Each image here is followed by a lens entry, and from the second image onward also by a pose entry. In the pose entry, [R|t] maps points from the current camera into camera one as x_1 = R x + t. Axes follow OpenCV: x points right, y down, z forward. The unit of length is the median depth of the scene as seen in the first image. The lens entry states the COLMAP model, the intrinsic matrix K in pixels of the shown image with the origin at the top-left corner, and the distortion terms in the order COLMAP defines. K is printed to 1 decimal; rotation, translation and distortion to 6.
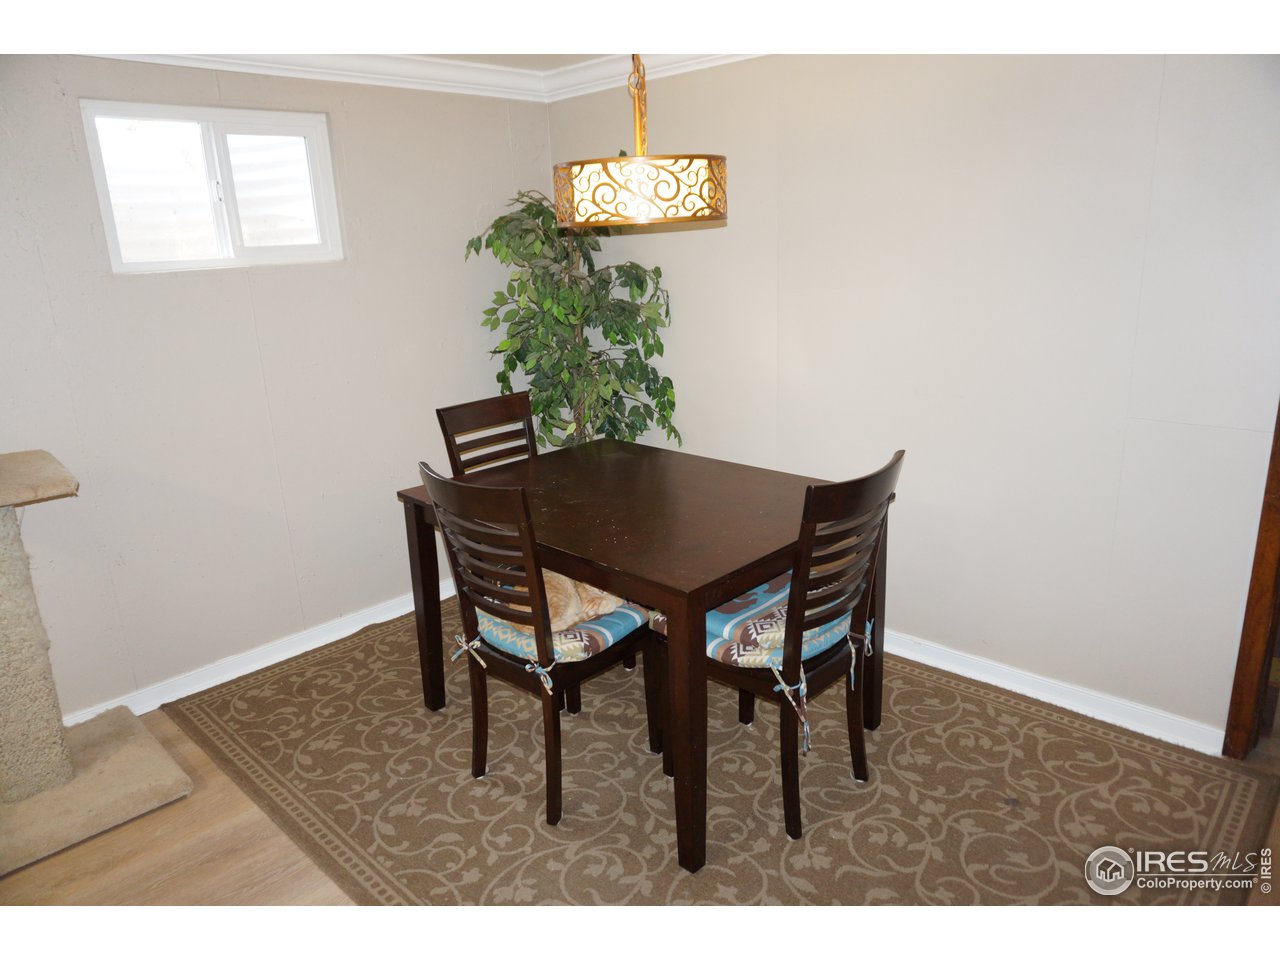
lens RADIAL K [[871.2, 0, 634.8], [0, 871.2, 476.9], [0, 0, 1]] dist [-0.060860, 0.045791]
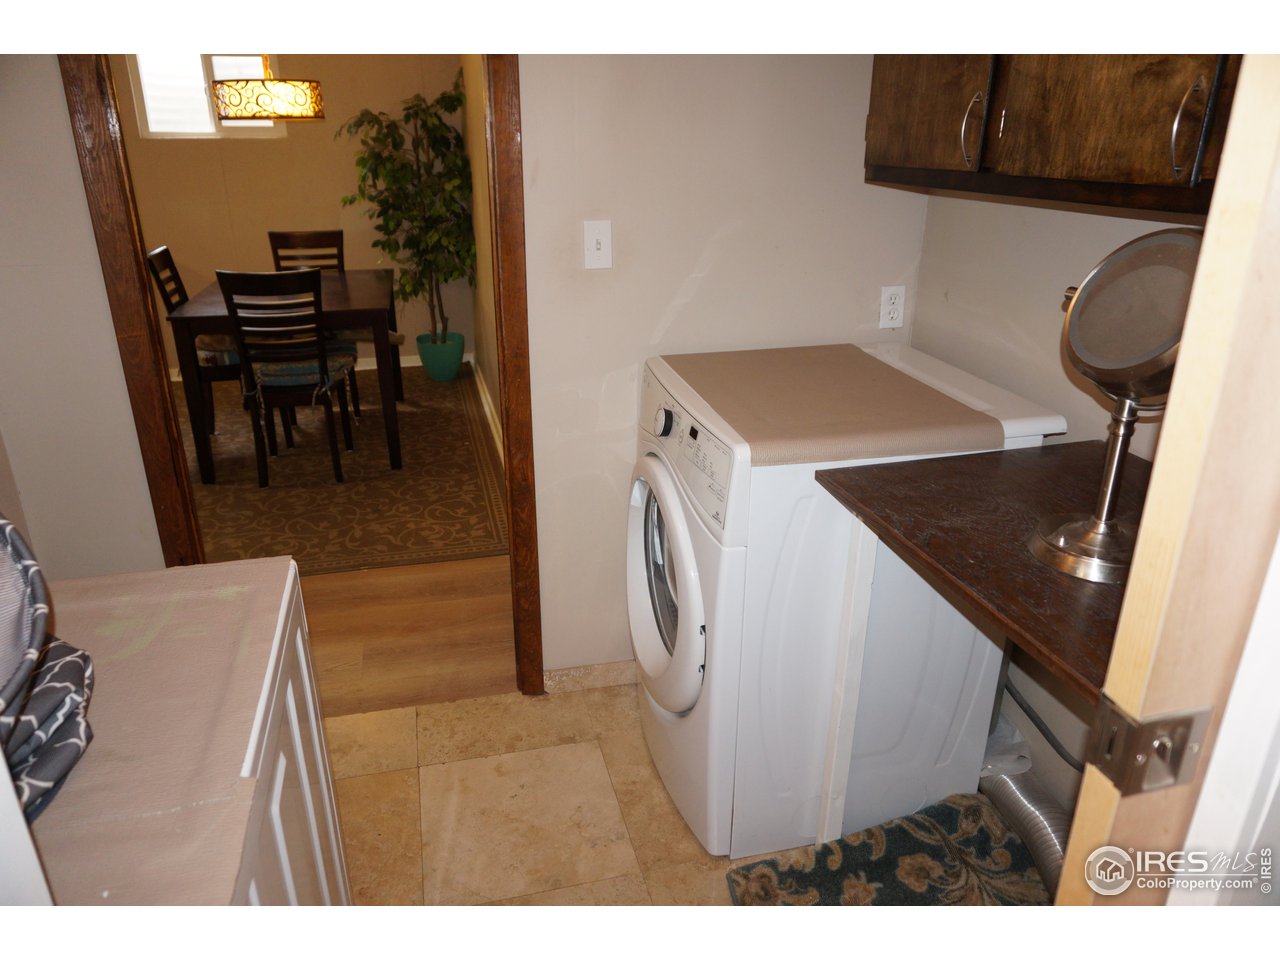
lens RADIAL K [[871.2, 0, 634.8], [0, 871.2, 476.9], [0, 0, 1]] dist [-0.060860, 0.045791]
pose [[0.852662, 0.237001, -0.465616, 1.487685], [-0.187059, 0.970598, 0.151487, -0.003841], [0.487829, -0.042070, 0.871925, -0.129205]]
